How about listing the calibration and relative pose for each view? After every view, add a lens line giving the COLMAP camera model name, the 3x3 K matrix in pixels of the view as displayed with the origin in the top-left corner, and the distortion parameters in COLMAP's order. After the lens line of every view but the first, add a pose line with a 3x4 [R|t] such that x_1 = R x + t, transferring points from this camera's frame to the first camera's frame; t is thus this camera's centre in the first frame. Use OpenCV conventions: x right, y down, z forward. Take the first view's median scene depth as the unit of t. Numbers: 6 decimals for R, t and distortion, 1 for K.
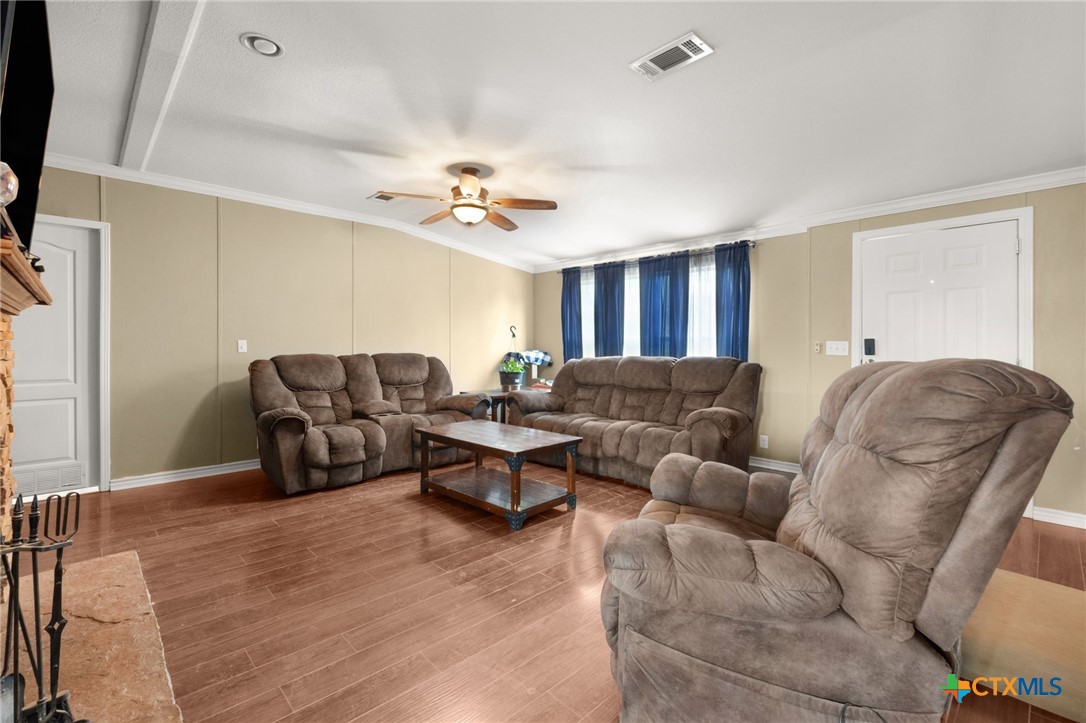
lens RADIAL K [[473.5, 0, 541.7], [0, 473.5, 358.1], [0, 0, 1]] dist [-0.001319, 0.000330]
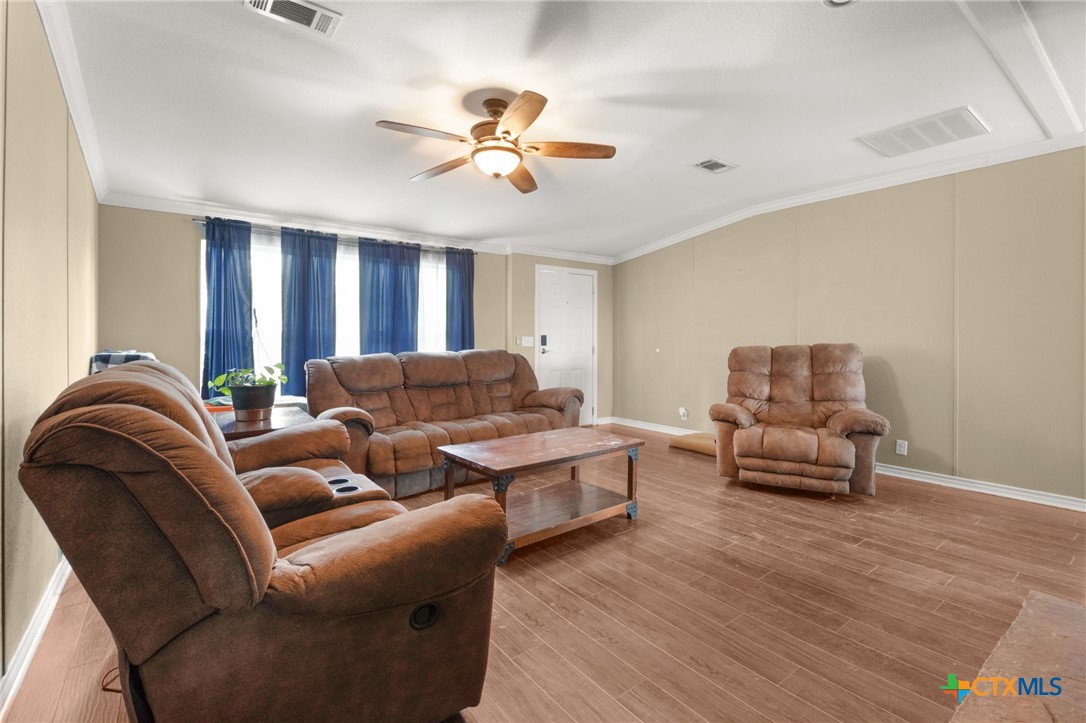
lens RADIAL K [[473.5, 0, 541.0], [0, 473.5, 352.1], [0, 0, 1]] dist [-0.001319, 0.000330]
pose [[0.137224, -0.029061, 0.990114, -0.702458], [0.026285, 0.999324, 0.025689, -0.021242], [-0.990191, 0.022500, 0.137895, 0.665995]]
